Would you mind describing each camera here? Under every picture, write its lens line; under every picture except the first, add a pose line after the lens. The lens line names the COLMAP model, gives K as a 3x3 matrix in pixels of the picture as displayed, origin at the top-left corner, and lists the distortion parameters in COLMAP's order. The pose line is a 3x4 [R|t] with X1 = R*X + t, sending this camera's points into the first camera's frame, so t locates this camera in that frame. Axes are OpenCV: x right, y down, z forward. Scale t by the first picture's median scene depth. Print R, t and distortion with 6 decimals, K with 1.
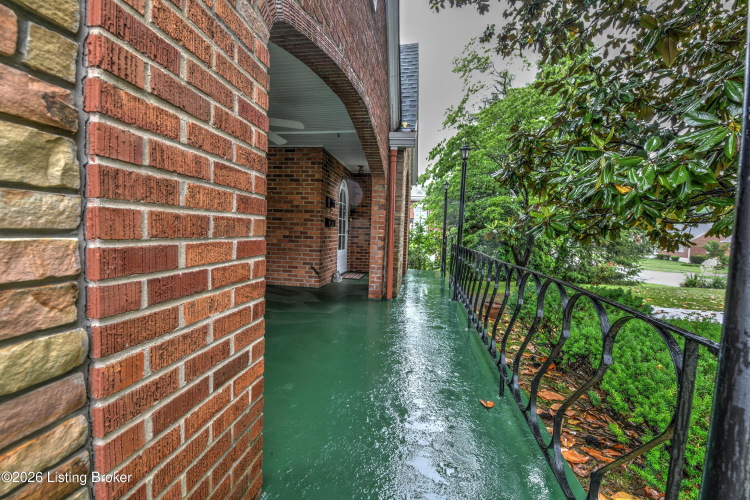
lens RADIAL K [[322.8, 0, 373.1], [0, 322.8, 248.5], [0, 0, 1]] dist [-0.017605, -0.001944]
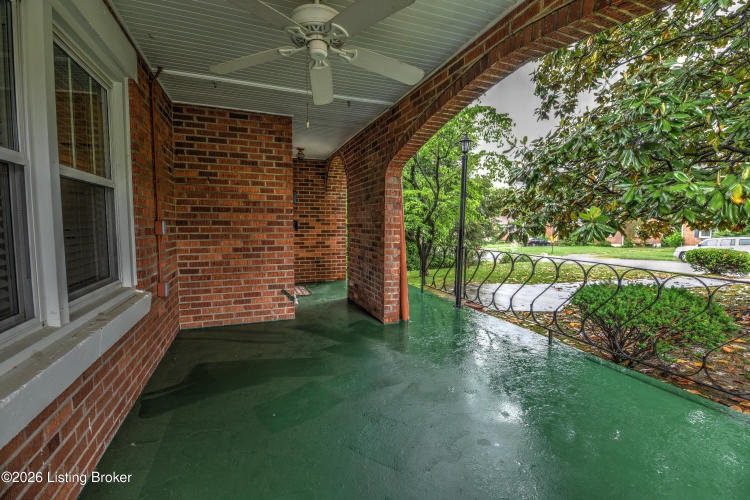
lens RADIAL K [[322.8, 0, 374.5], [0, 322.8, 249.4], [0, 0, 1]] dist [-0.017605, -0.001944]
pose [[0.863088, -0.068708, 0.500357, -0.361878], [0.051099, 0.997499, 0.048830, -0.055506], [-0.502461, -0.016577, 0.864441, 0.303329]]
